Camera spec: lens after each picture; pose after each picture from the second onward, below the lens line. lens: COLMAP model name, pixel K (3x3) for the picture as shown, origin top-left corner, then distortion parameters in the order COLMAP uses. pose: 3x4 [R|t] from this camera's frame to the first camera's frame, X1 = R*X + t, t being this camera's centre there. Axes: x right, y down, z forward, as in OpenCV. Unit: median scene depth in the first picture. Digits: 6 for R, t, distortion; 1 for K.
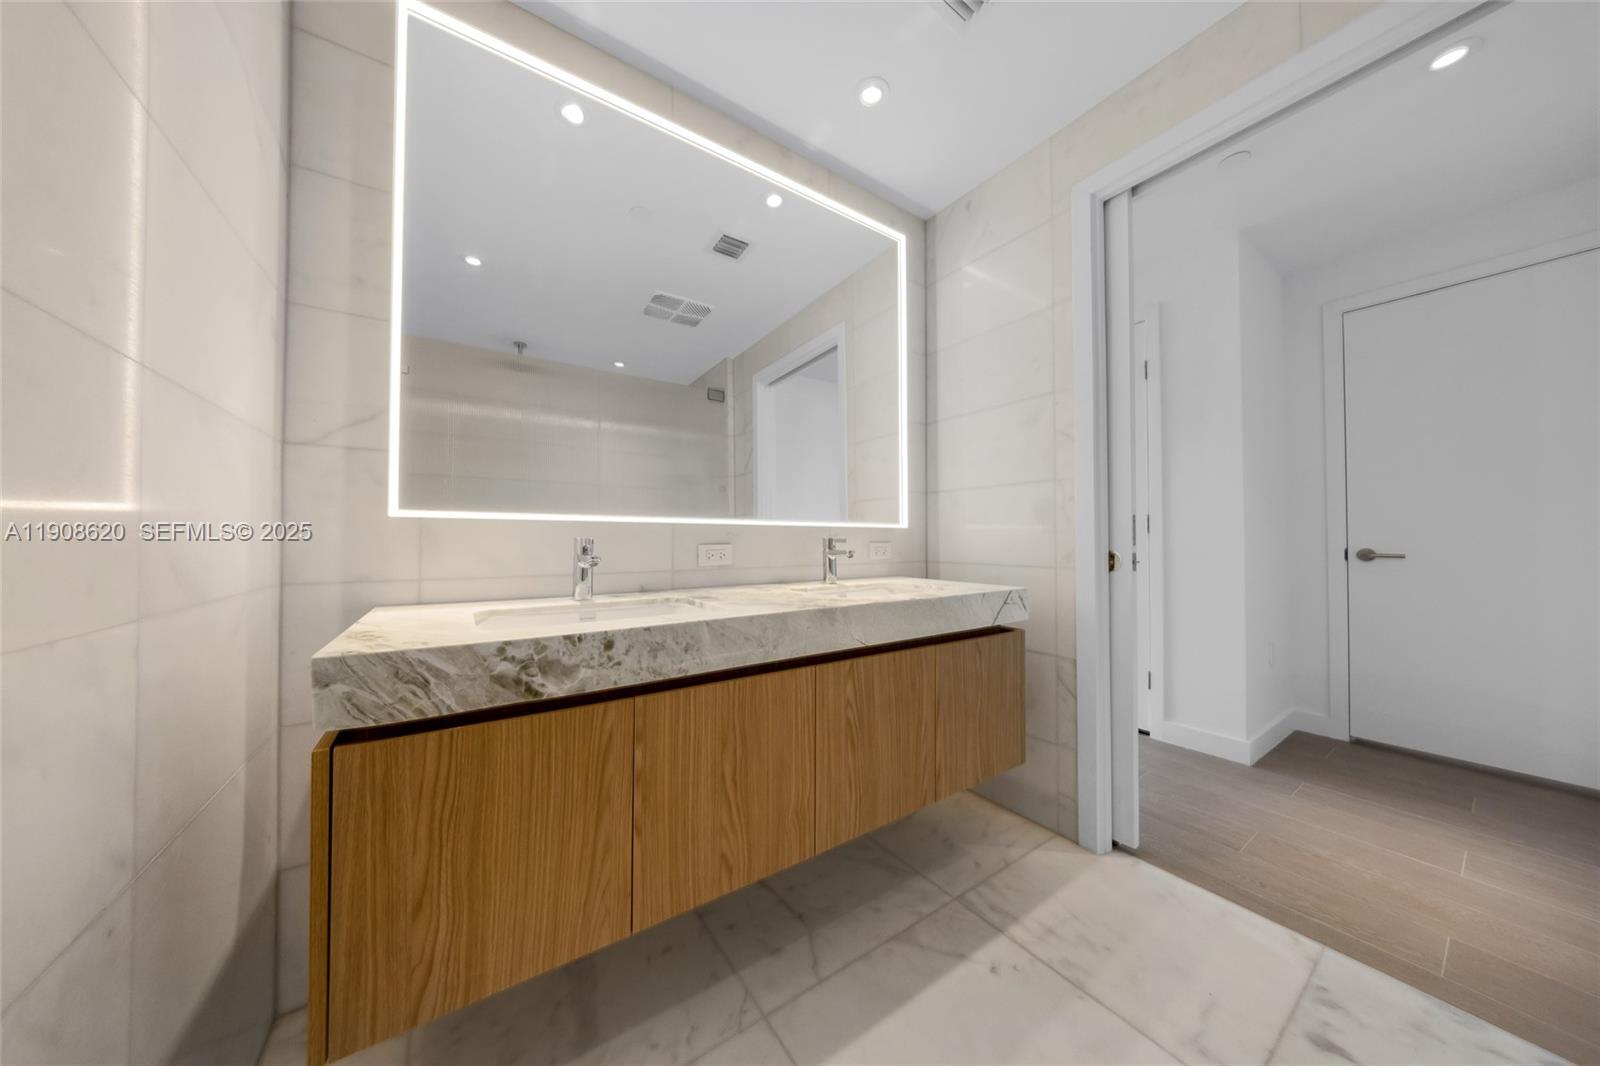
lens RADIAL K [[495.4, 0, 802.1], [0, 495.4, 520.6], [0, 0, 1]] dist [-0.012738, -0.000022]
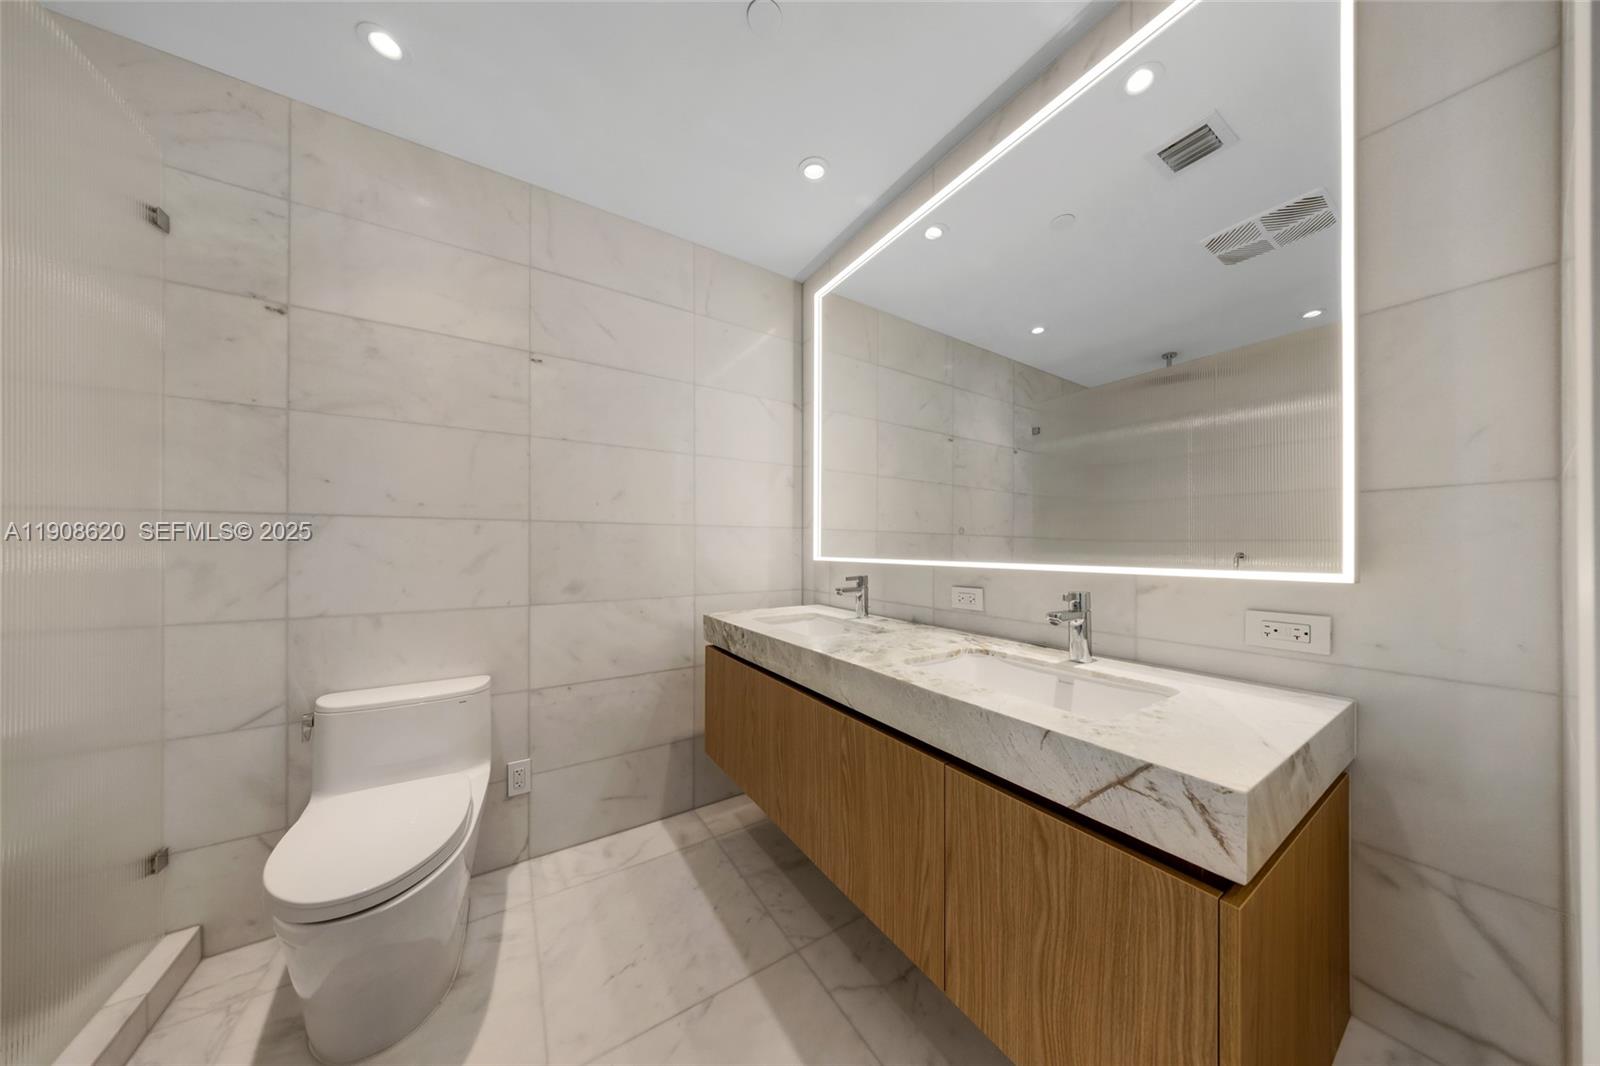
lens RADIAL K [[474.9, 0, 784.6], [0, 474.9, 538.6], [0, 0, 1]] dist [-0.000982, -0.000013]
pose [[-0.059590, -0.021337, -0.997995, 0.870901], [0.037087, 0.999034, -0.023574, -0.044447], [0.997534, -0.038417, -0.058741, 0.773282]]
